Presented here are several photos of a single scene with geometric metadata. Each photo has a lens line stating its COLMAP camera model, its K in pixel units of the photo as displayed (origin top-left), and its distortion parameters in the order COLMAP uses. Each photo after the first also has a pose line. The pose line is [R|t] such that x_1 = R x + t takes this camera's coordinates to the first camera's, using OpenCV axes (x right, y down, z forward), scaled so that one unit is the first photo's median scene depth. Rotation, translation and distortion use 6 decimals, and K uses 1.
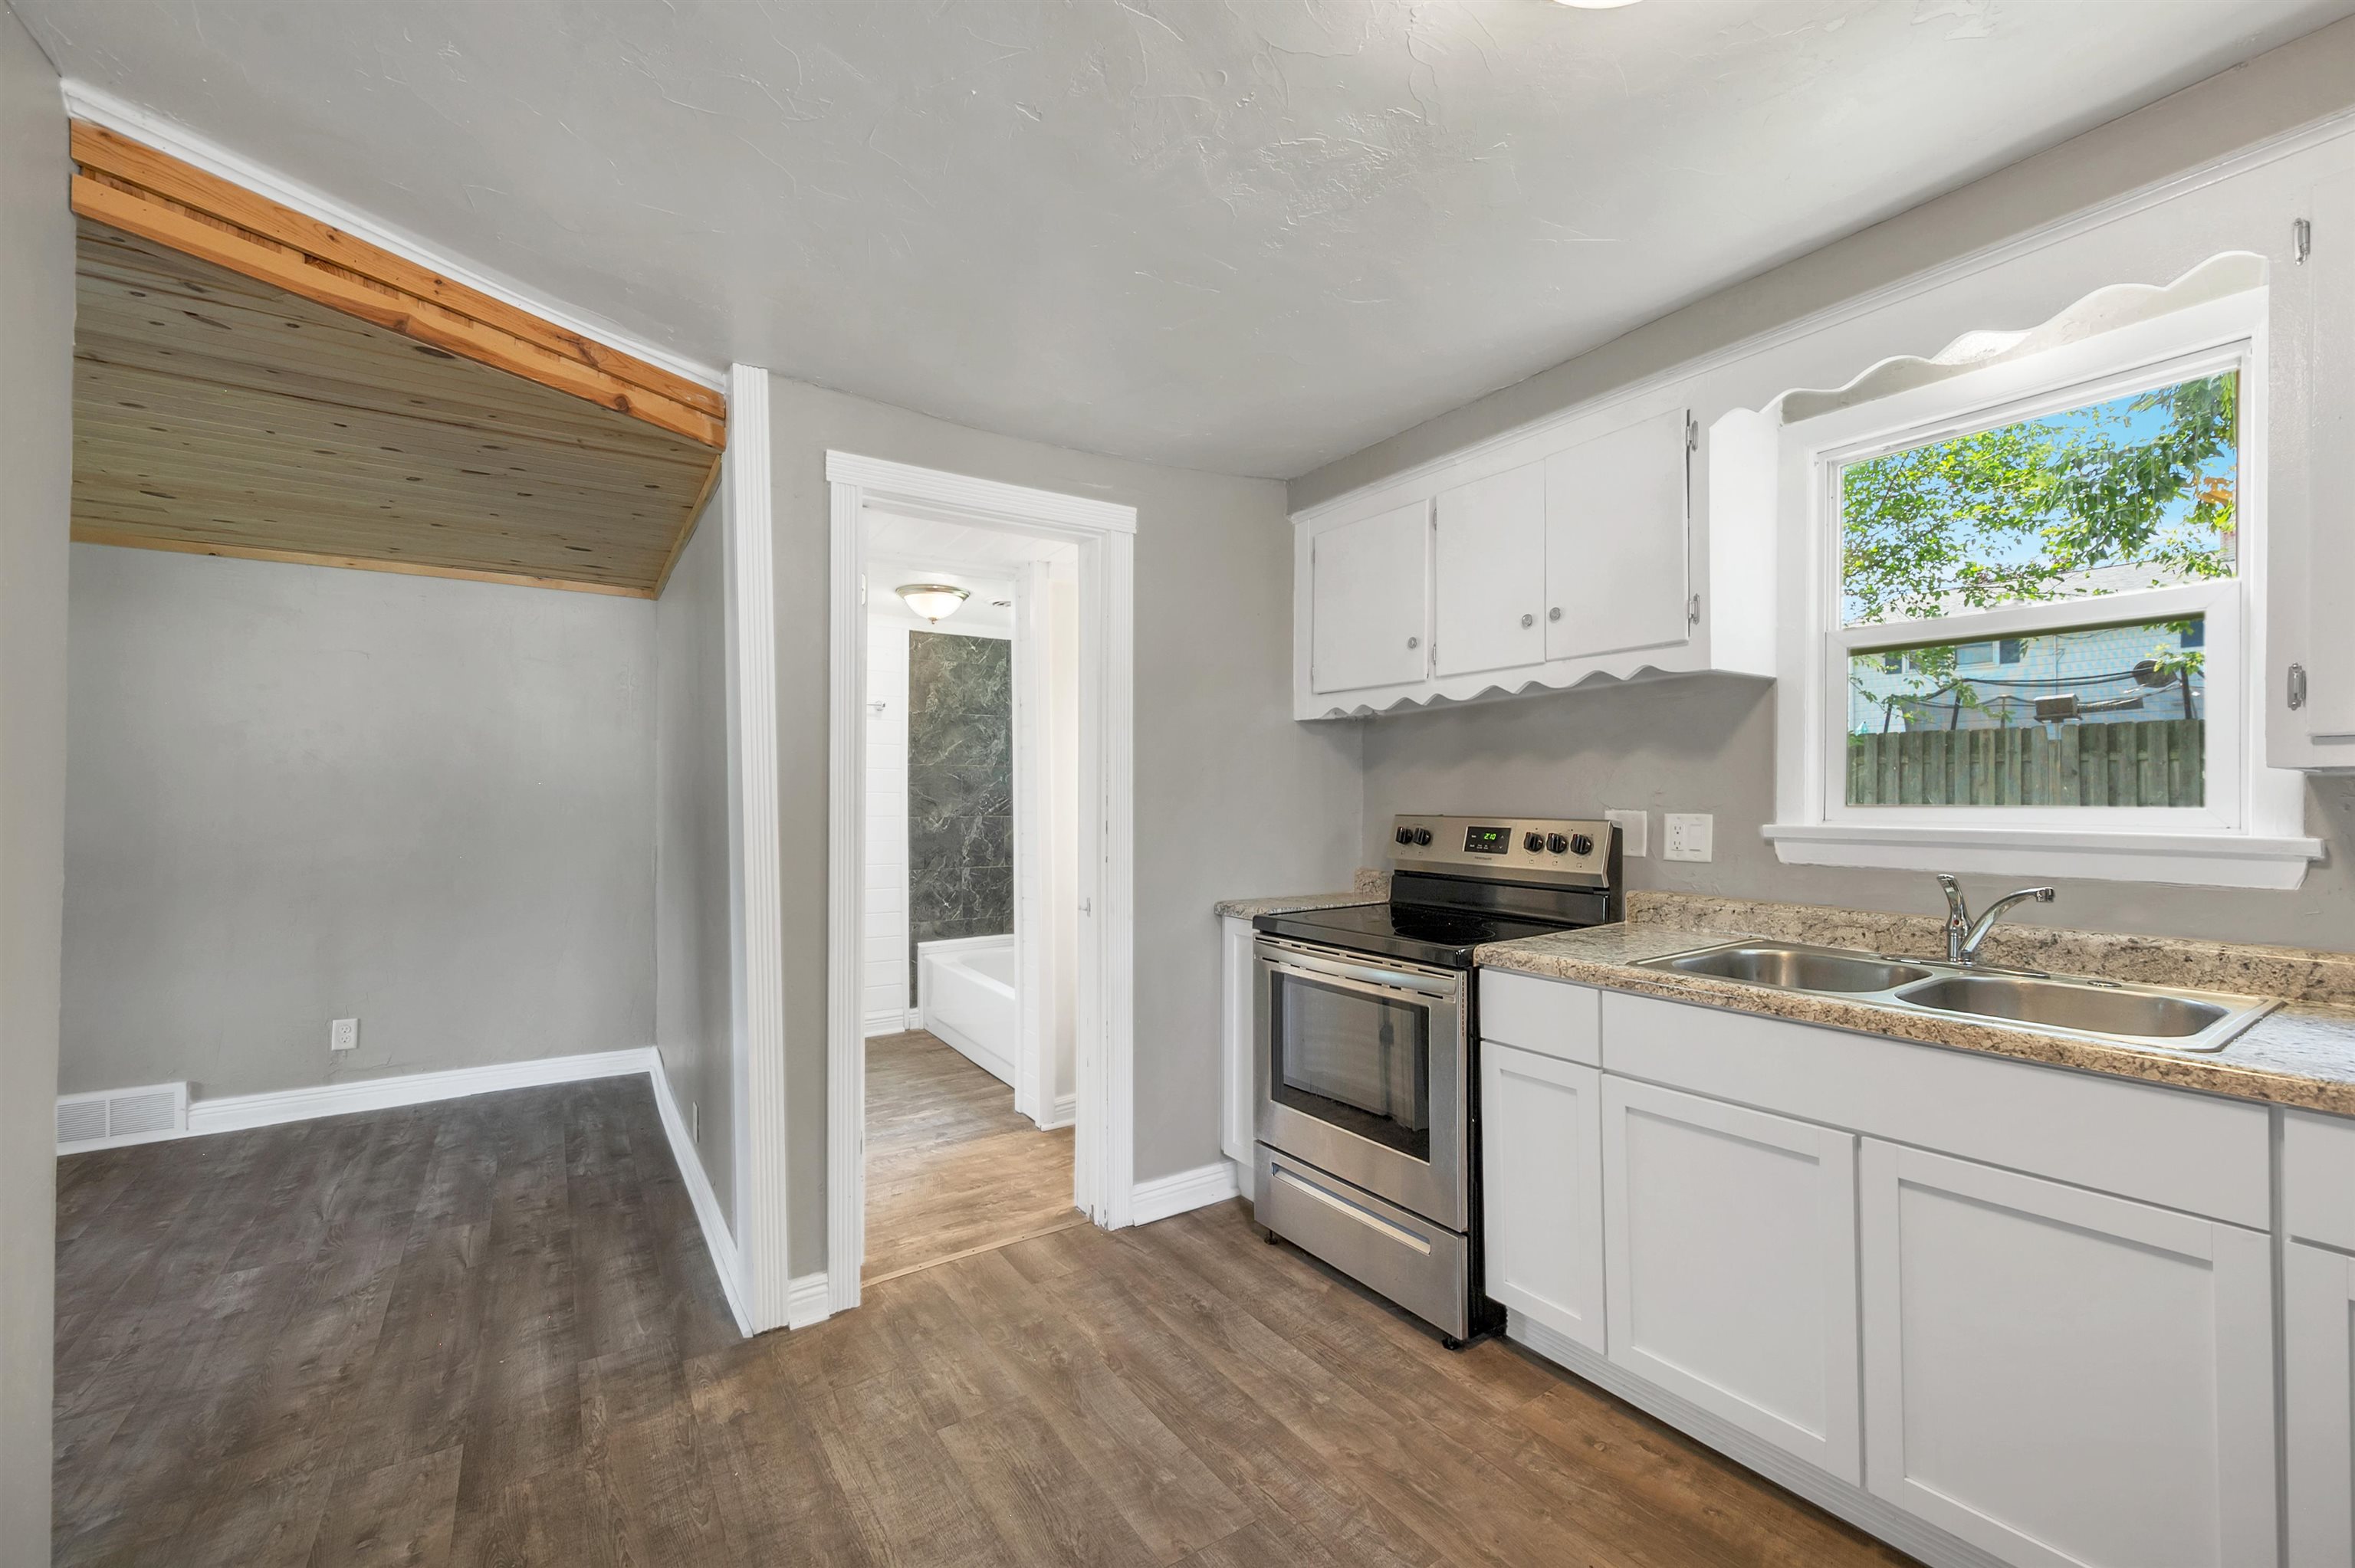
lens RADIAL K [[961.9, 0, 1183.2], [0, 961.9, 794.2], [0, 0, 1]] dist [-0.002974, 0.000964]
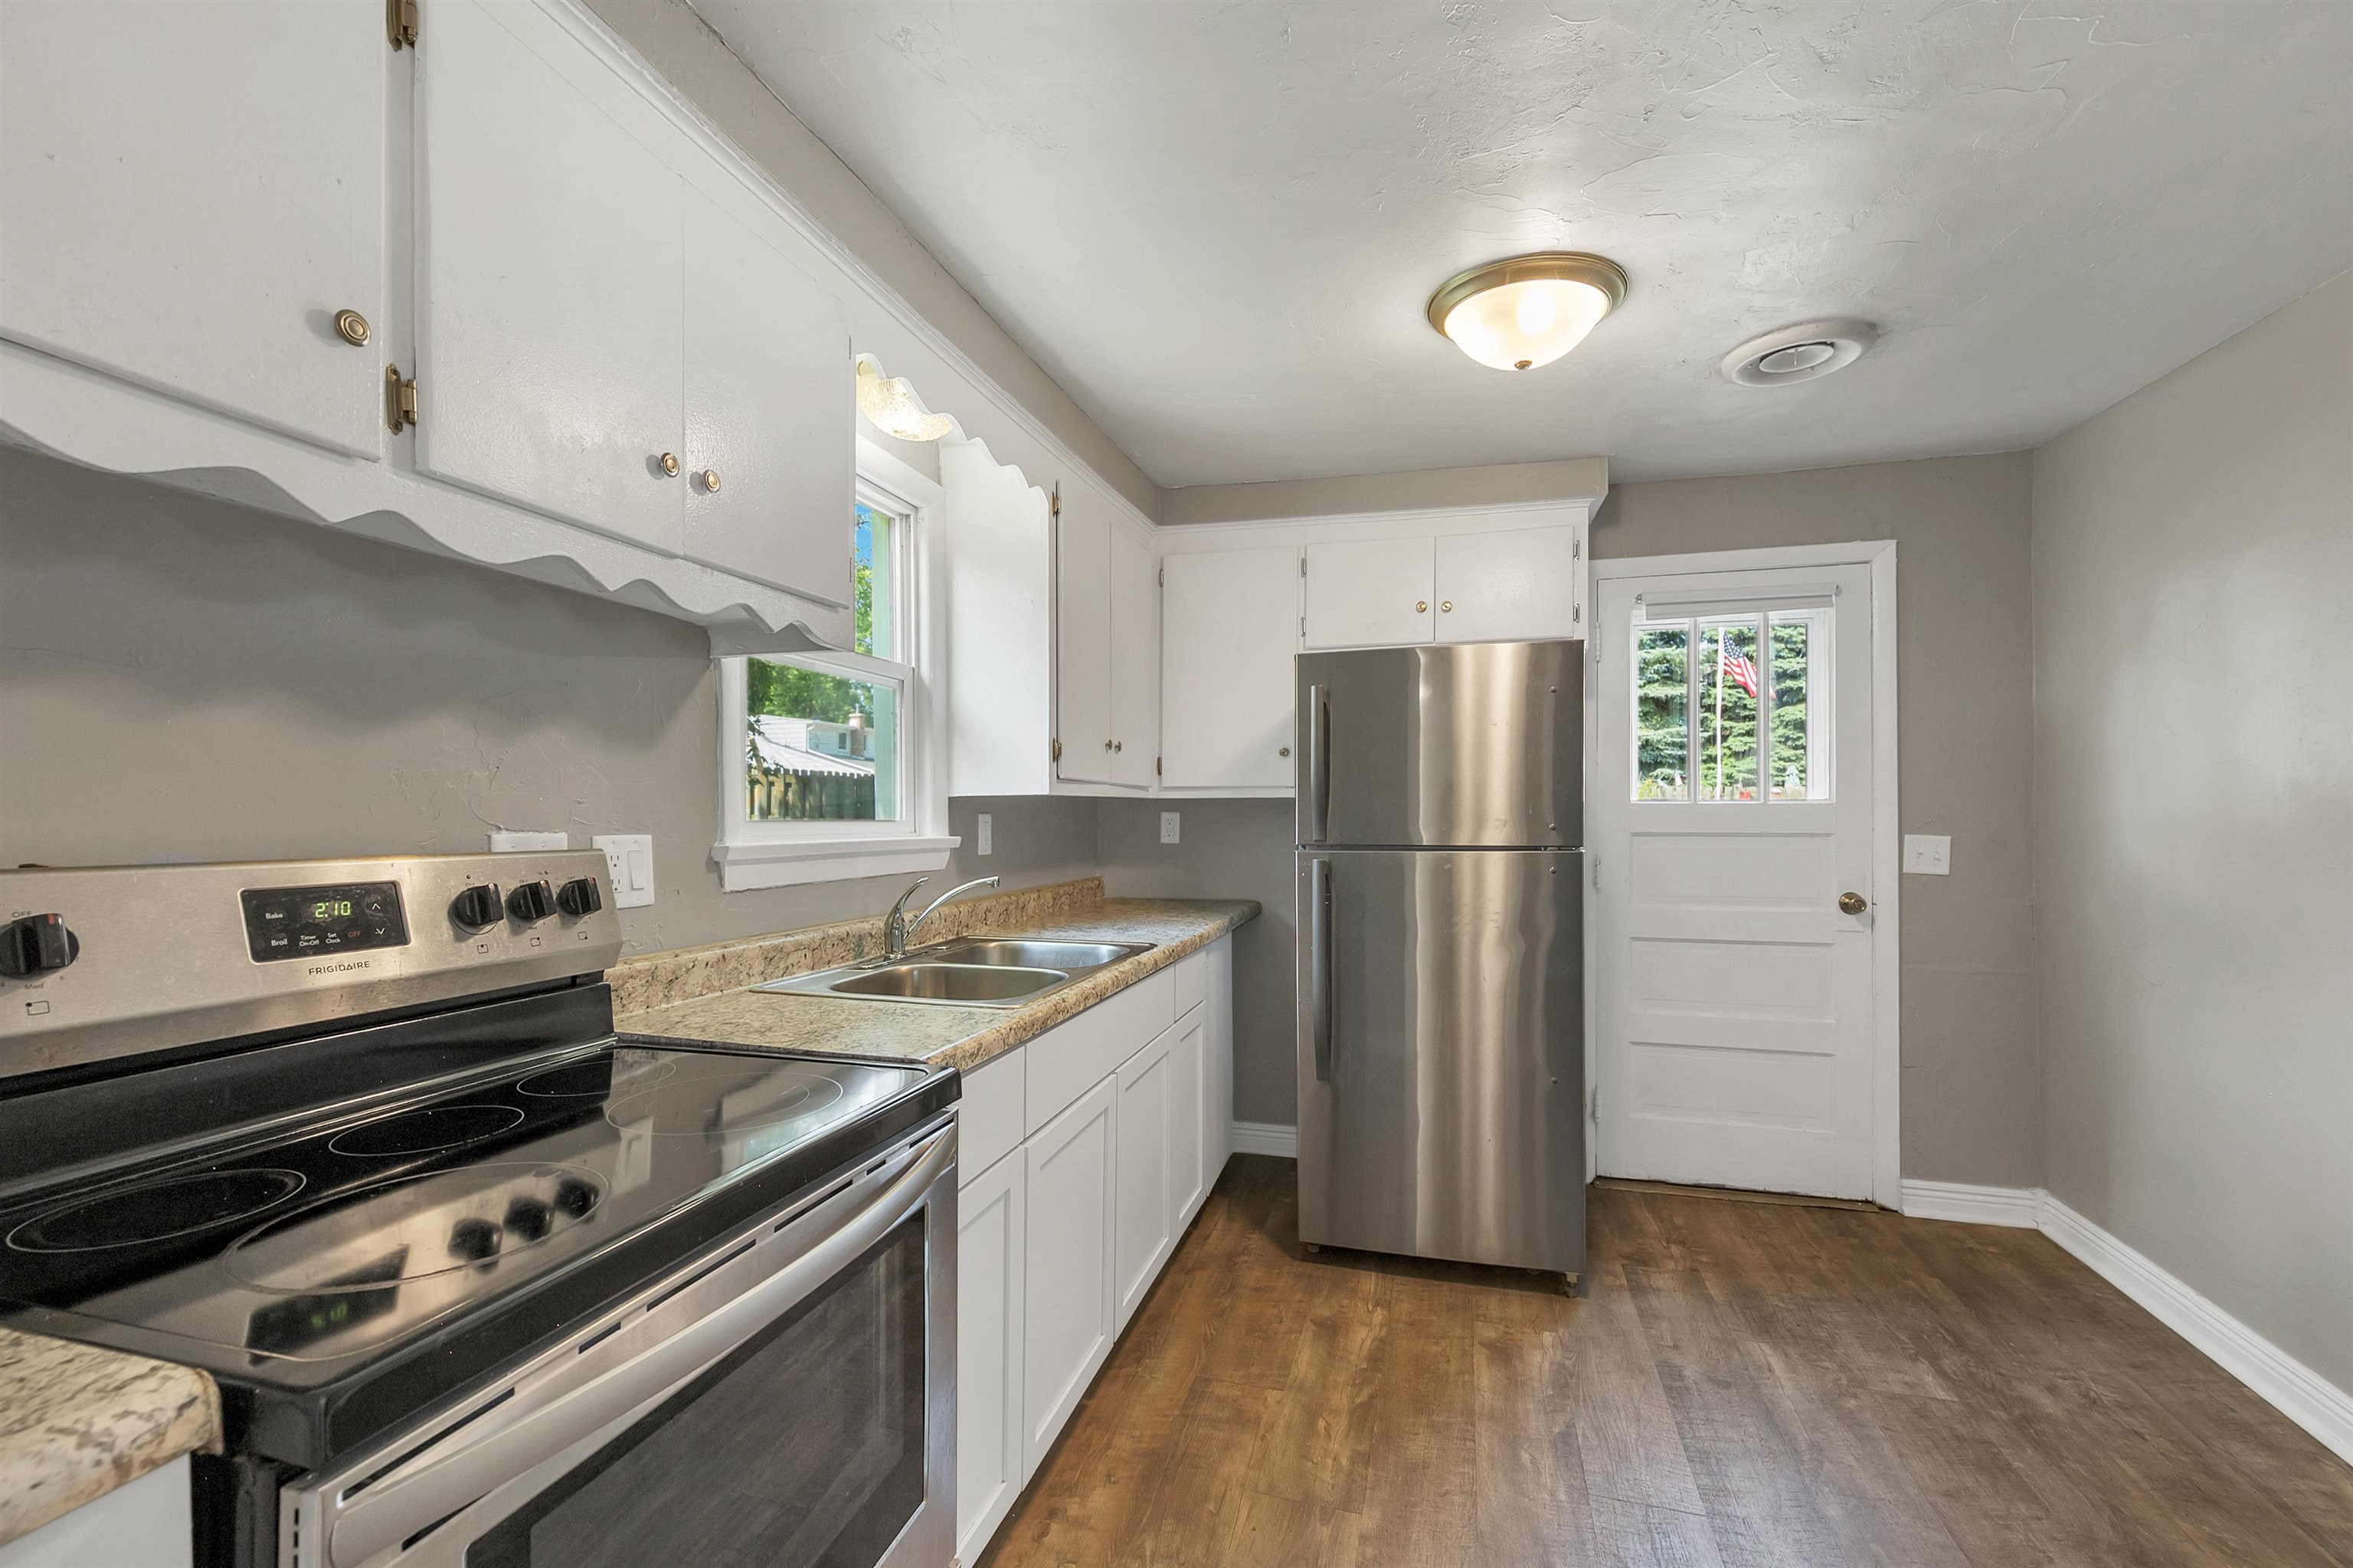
lens RADIAL K [[961.2, 0, 1186.9], [0, 961.2, 816.1], [0, 0, 1]] dist [-0.002974, 0.000964]
pose [[-0.650230, -0.000821, 0.759737, -0.186589], [-0.001418, 0.999999, -0.000133, 0.006191], [-0.759736, -0.001163, -0.650230, 0.972441]]
